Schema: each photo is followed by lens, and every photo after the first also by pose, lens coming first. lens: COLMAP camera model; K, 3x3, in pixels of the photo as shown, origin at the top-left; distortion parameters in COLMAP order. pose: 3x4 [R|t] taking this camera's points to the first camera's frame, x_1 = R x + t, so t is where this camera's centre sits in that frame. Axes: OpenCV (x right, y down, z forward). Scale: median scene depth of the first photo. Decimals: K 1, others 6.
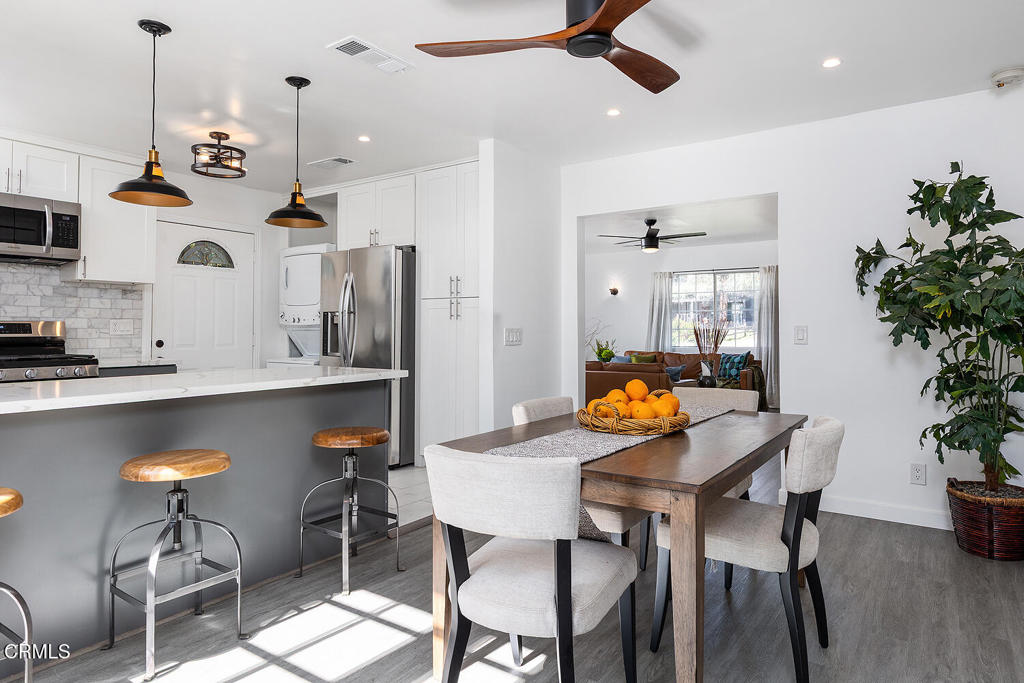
lens RADIAL K [[625.2, 0, 511.8], [0, 625.2, 332.8], [0, 0, 1]] dist [-0.001926, -0.000860]
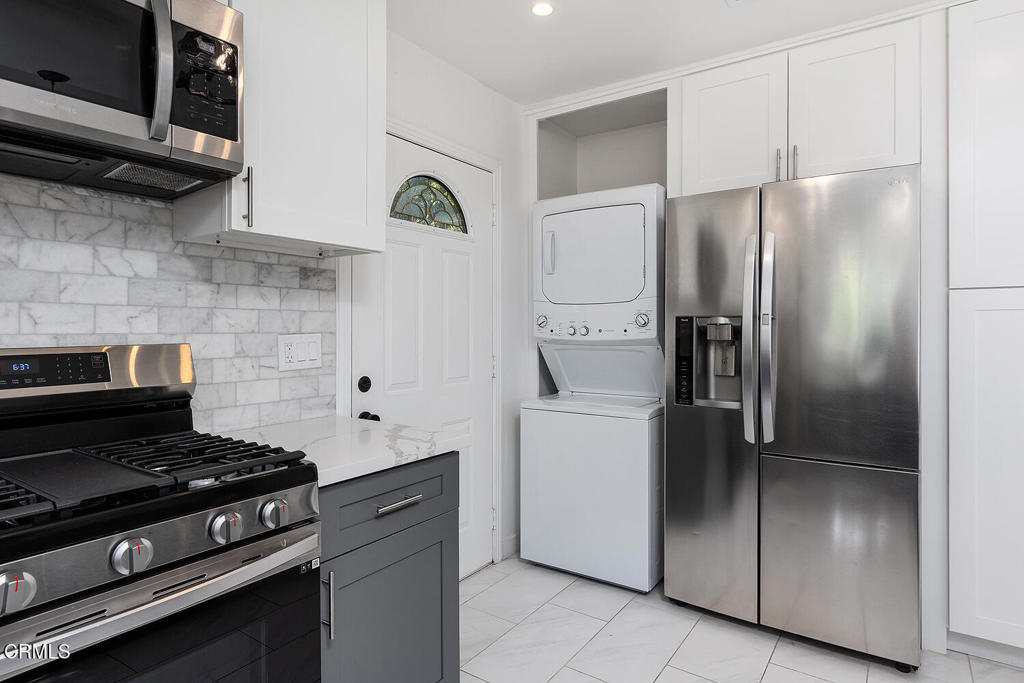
lens RADIAL K [[581.0, 0, 511.2], [0, 581.0, 341.3], [0, 0, 1]] dist [0.004030, 0.000621]
pose [[0.999972, -0.004632, -0.005957, -0.508336], [0.004715, 0.999892, 0.013907, -0.023569], [0.005892, -0.013934, 0.999886, 0.632763]]
